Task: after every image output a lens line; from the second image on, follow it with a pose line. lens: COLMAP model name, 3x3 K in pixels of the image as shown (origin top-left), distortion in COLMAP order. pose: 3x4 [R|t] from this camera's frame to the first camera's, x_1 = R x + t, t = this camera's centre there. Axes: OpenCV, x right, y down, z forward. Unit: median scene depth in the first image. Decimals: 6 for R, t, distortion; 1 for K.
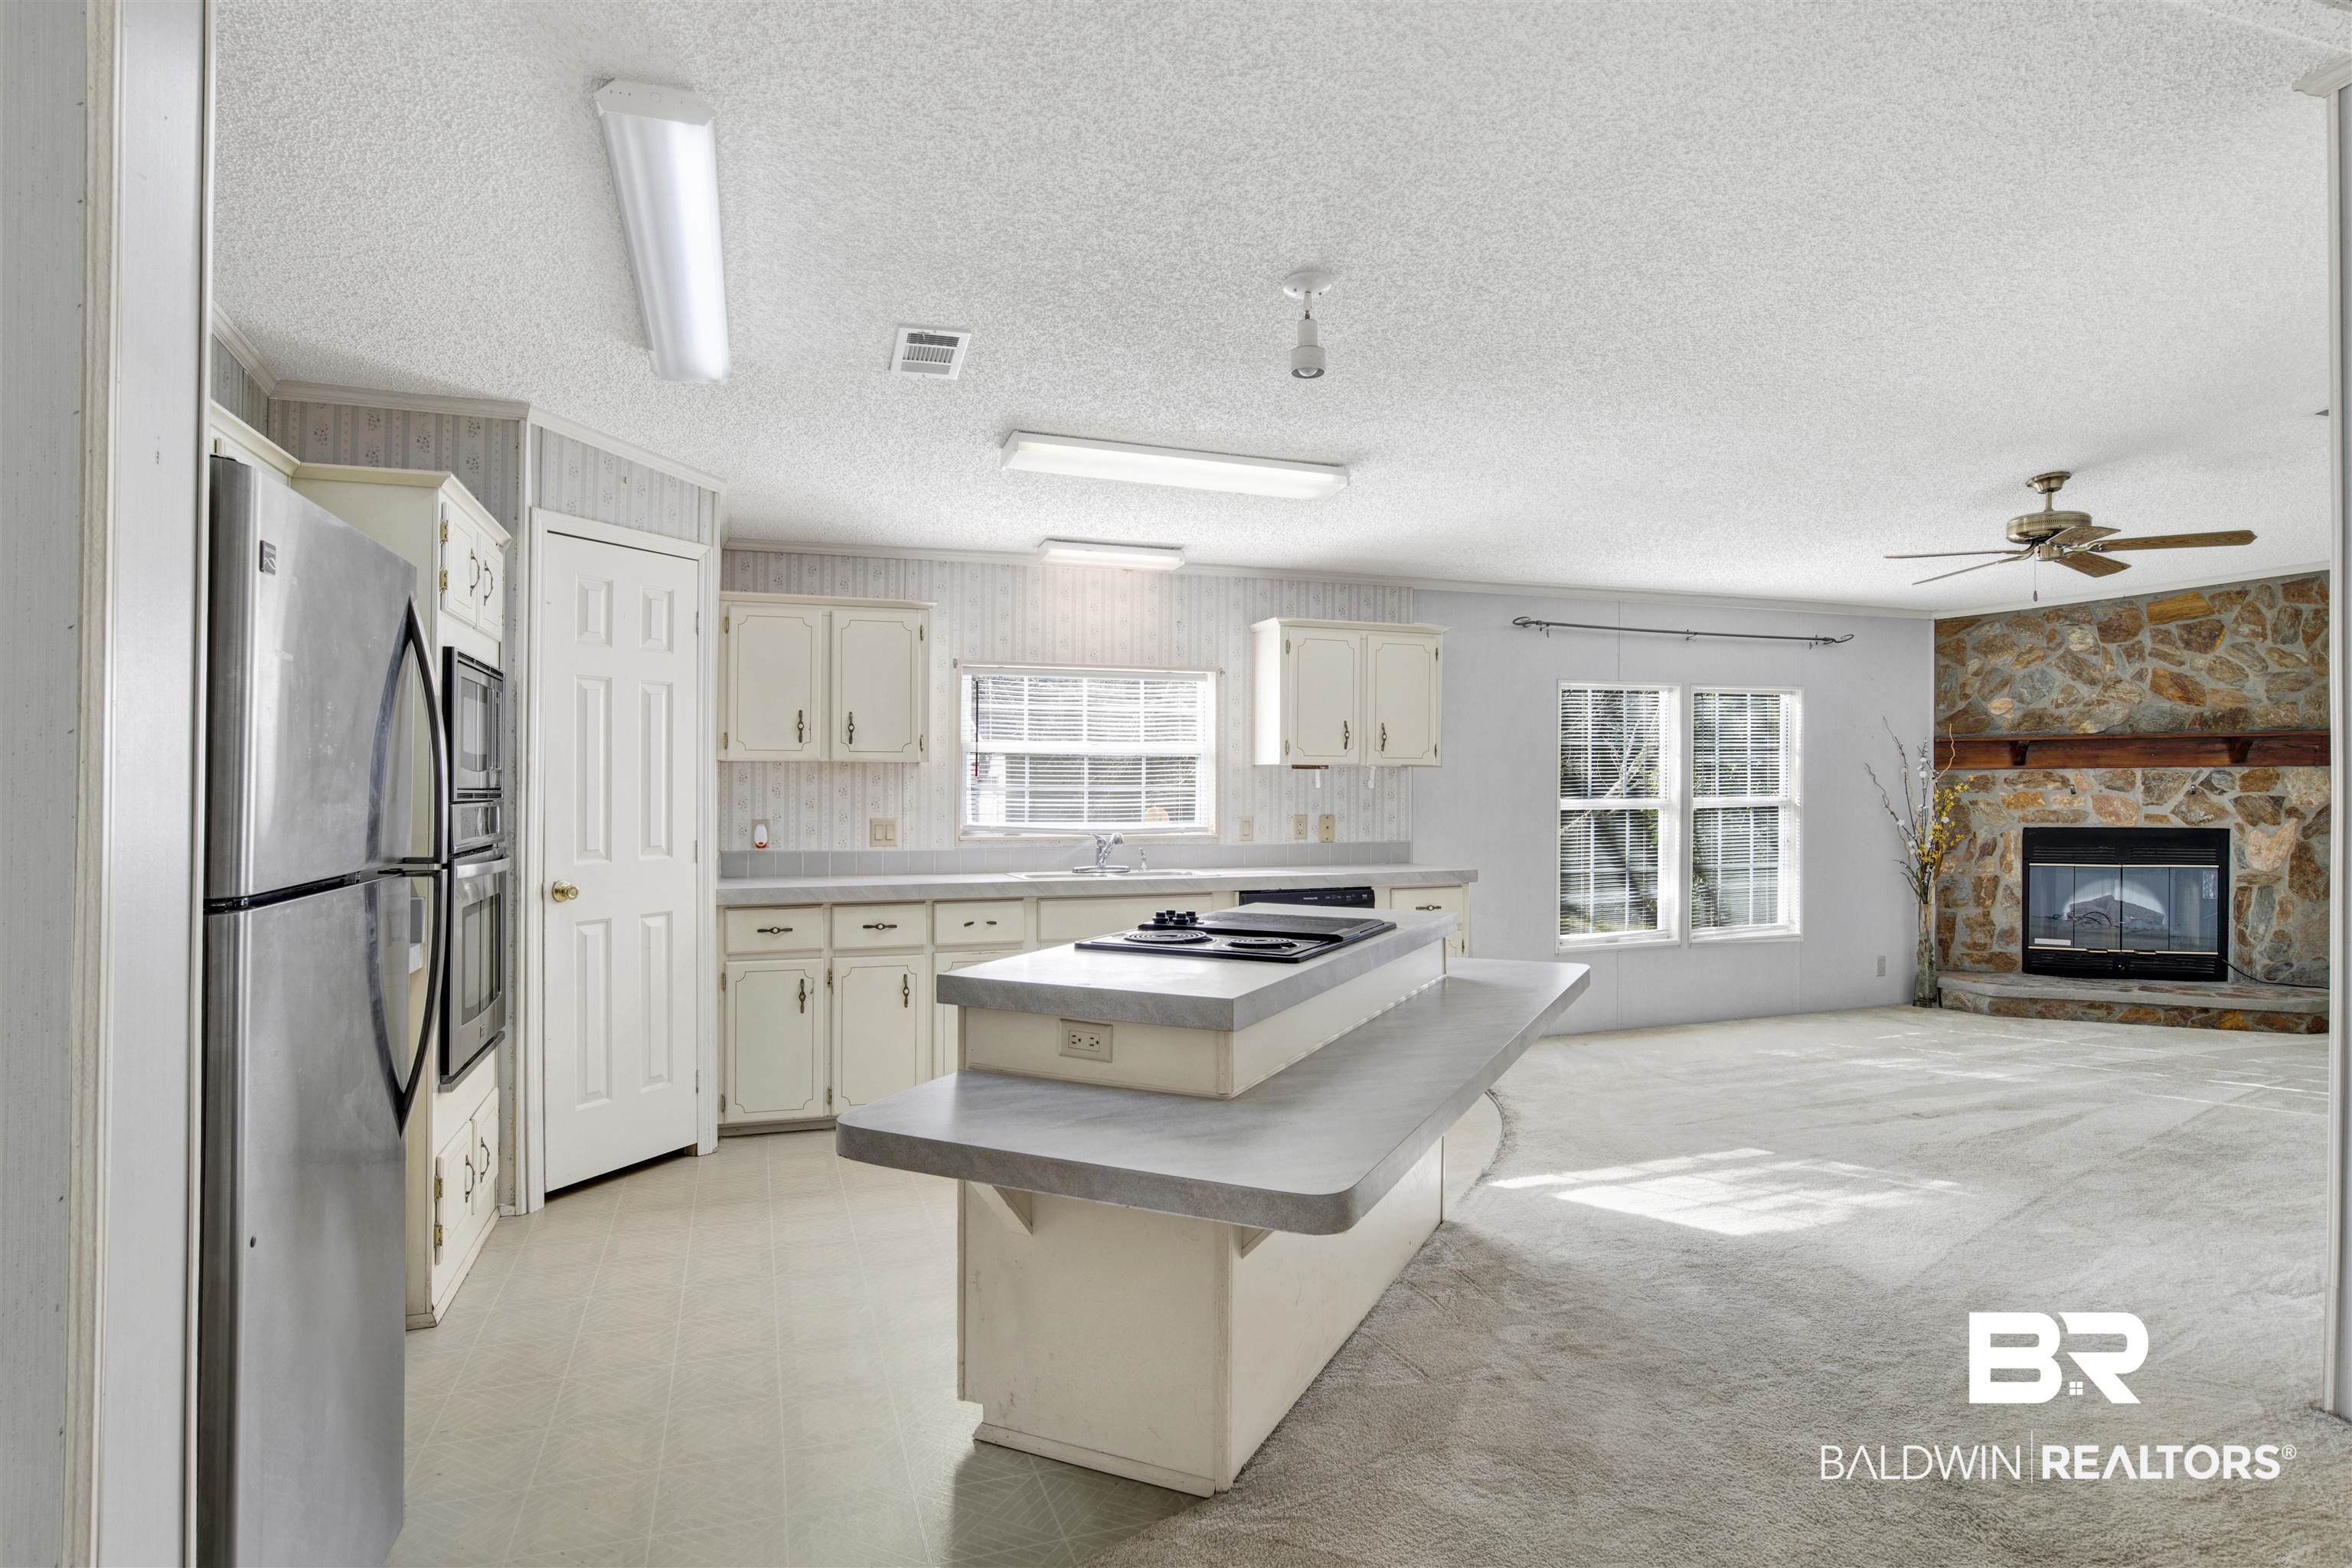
lens RADIAL K [[1255.7, 0, 1181.7], [0, 1255.7, 790.6], [0, 0, 1]] dist [-0.059390, 0.013194]
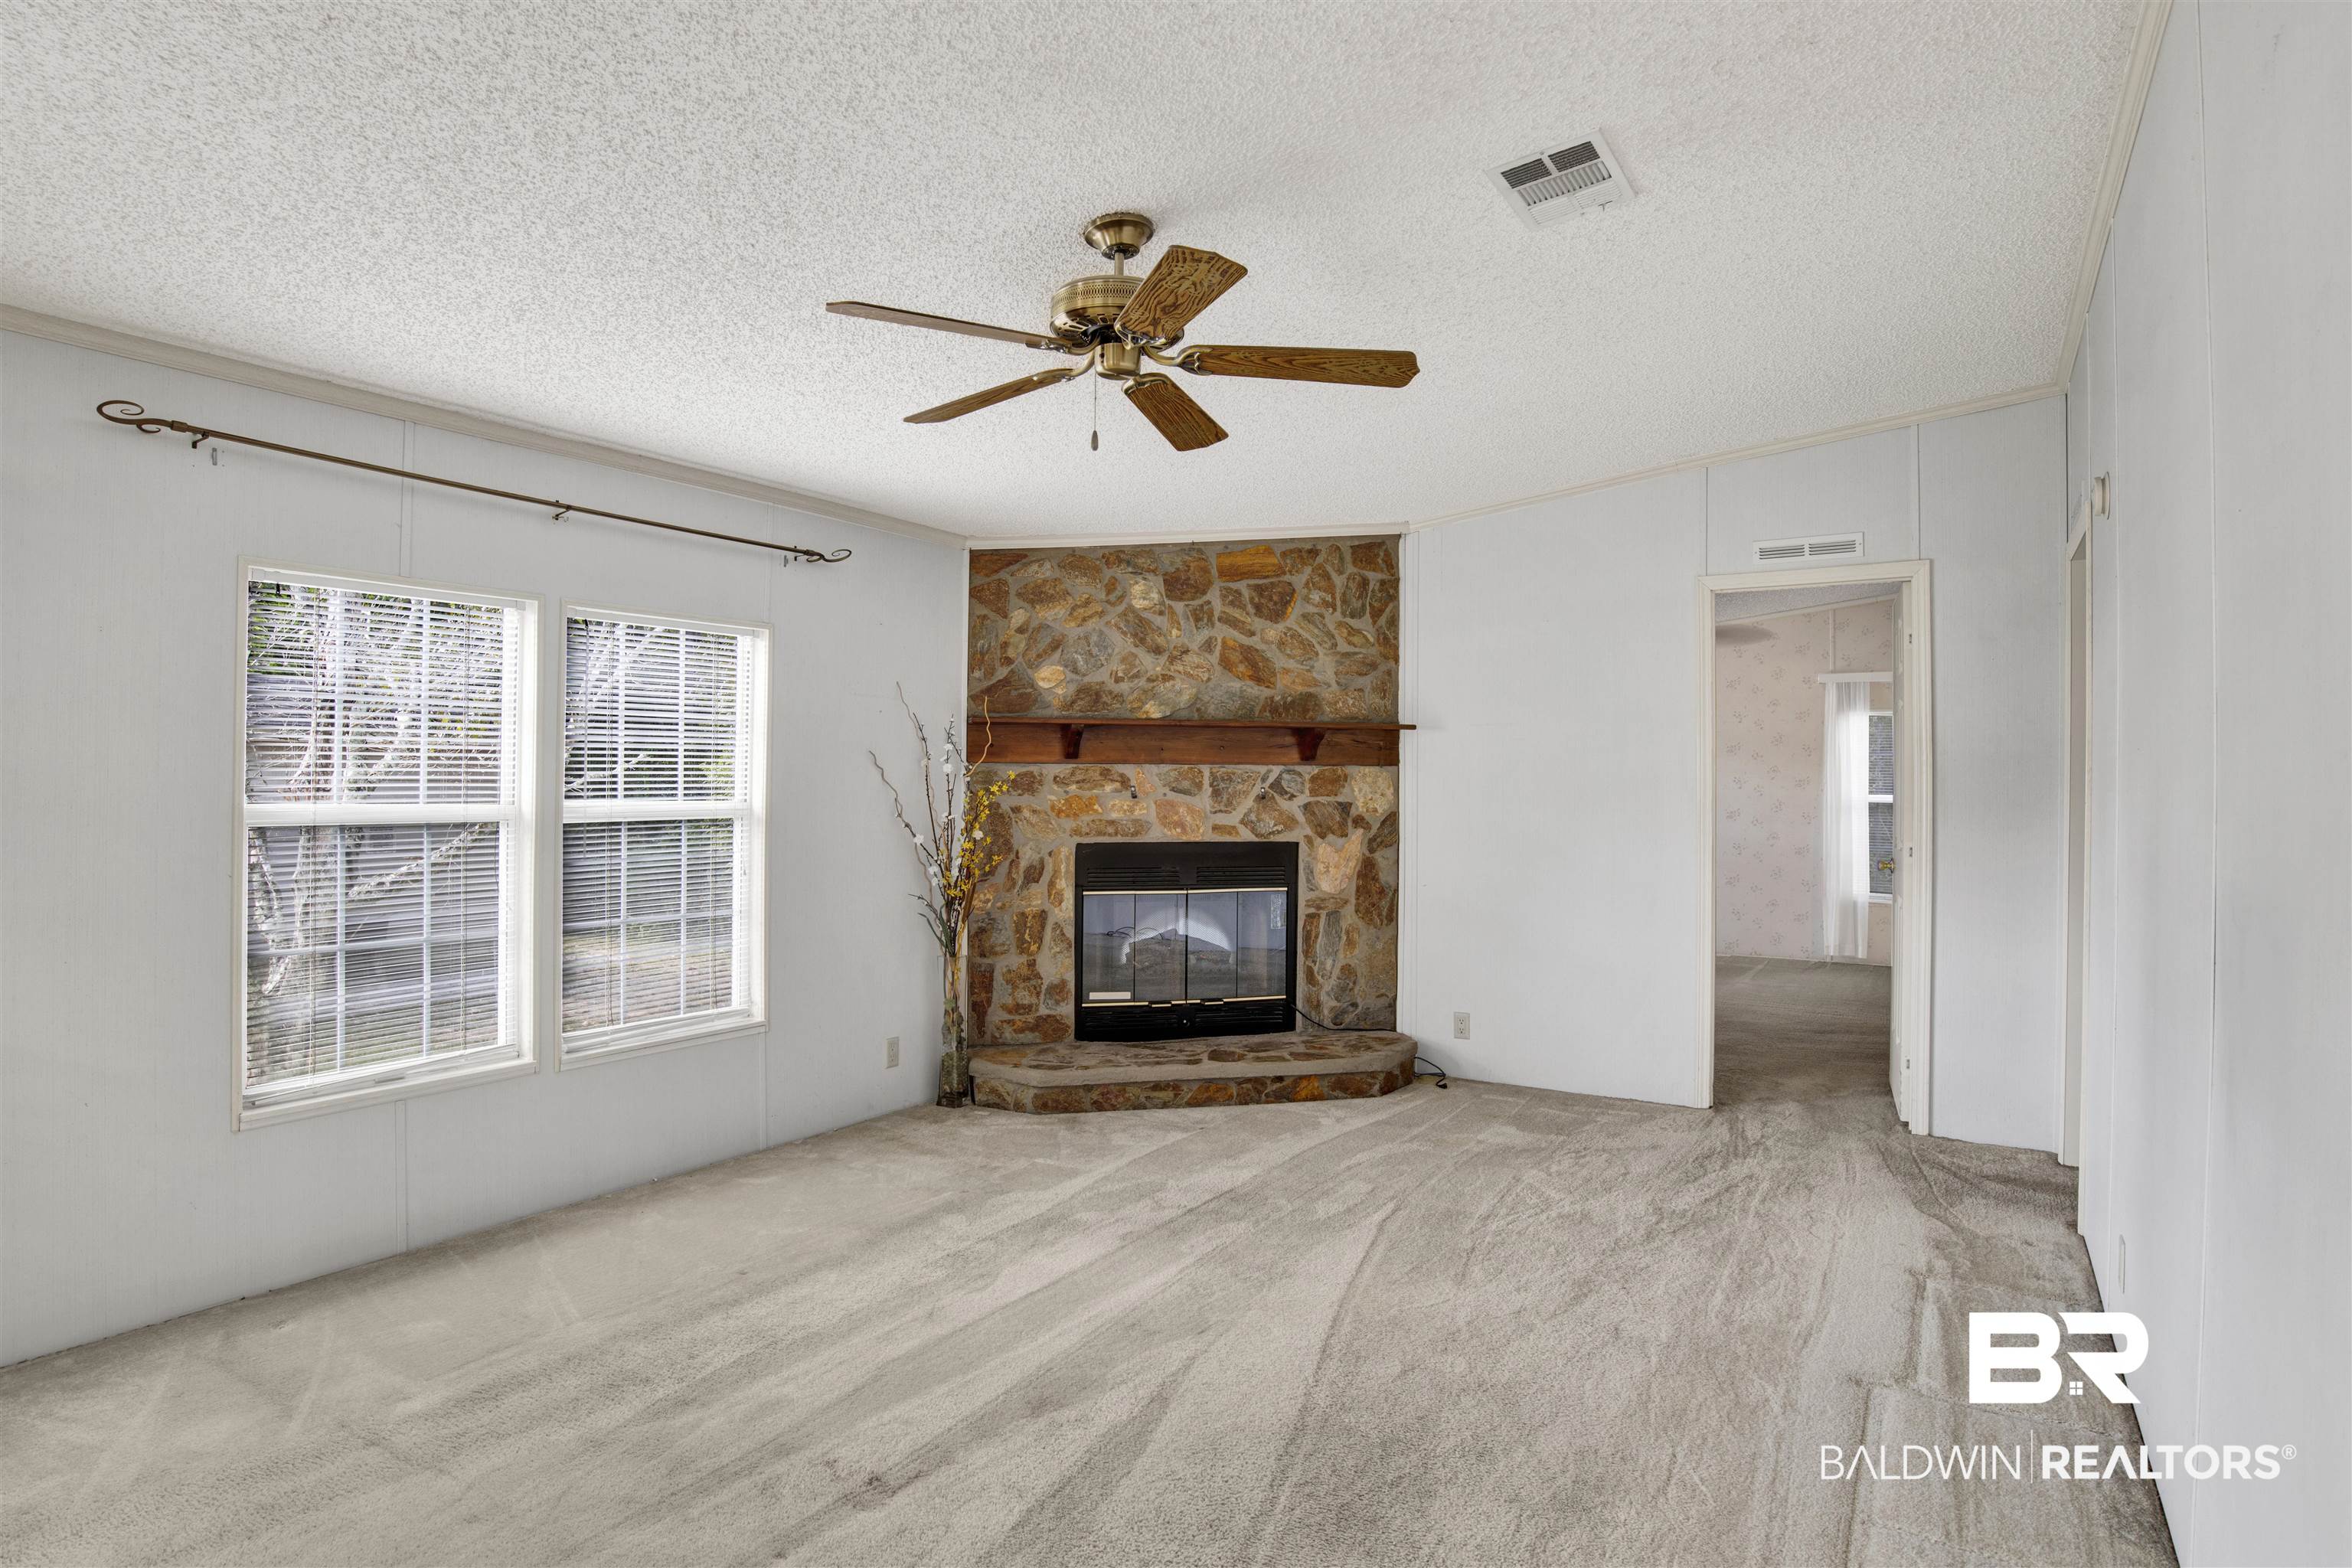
lens RADIAL K [[1255.7, 0, 1181.7], [0, 1255.7, 790.6], [0, 0, 1]] dist [-0.059390, 0.013194]
pose [[0.778342, 0.007265, 0.627798, 0.274116], [-0.006429, 0.999973, -0.003602, 0.000710], [-0.627807, -0.001232, 0.778368, 0.388551]]
